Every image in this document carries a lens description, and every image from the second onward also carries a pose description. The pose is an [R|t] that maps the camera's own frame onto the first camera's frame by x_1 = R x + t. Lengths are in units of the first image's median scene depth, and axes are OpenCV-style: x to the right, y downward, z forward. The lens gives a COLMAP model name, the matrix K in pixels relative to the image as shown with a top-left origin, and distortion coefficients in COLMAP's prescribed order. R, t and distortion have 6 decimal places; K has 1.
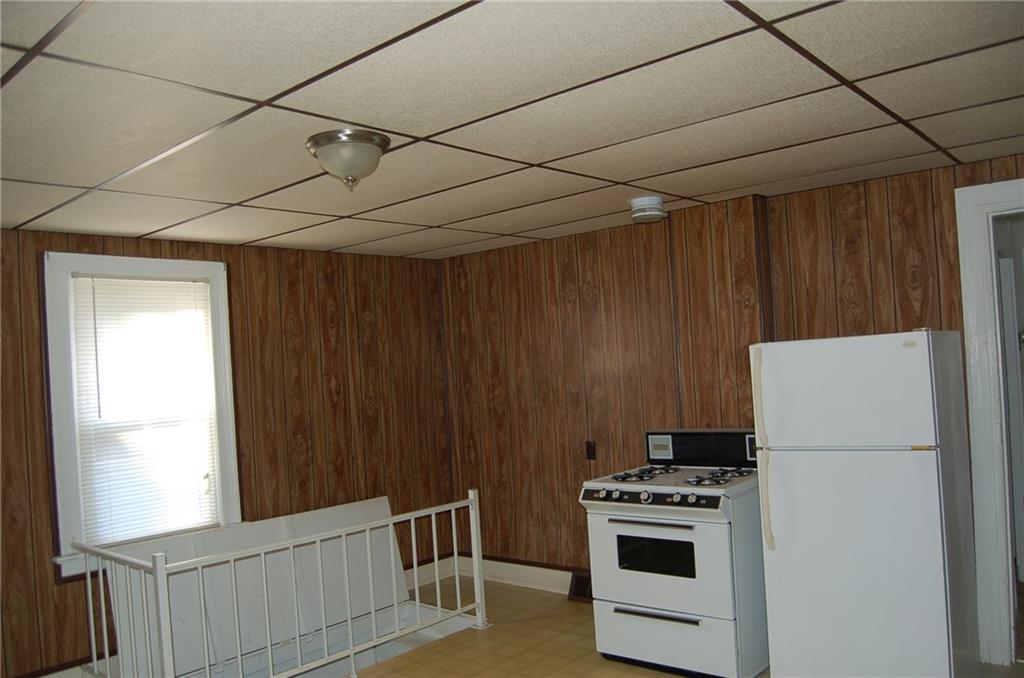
lens RADIAL K [[804.9, 0, 512.7], [0, 804.9, 357.3], [0, 0, 1]] dist [-0.092327, 0.034622]
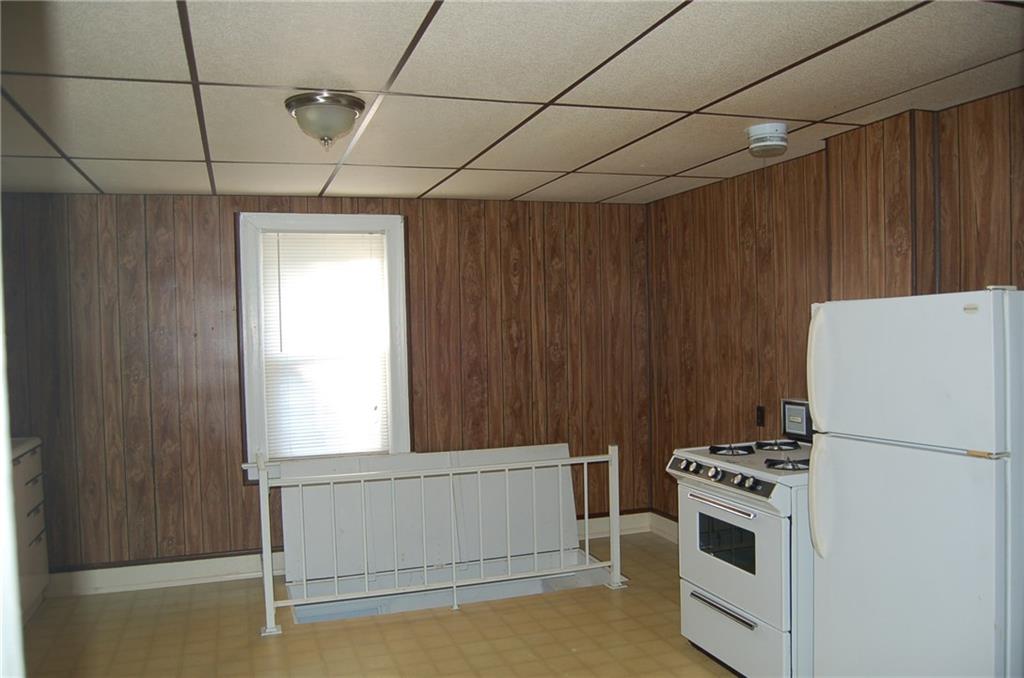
lens RADIAL K [[804.9, 0, 512.7], [0, 804.9, 357.3], [0, 0, 1]] dist [-0.092327, 0.034622]
pose [[0.864963, 0.055906, -0.498712, 0.312478], [-0.020574, 0.996890, 0.076070, -0.011099], [0.501414, -0.055538, 0.863423, 0.110355]]
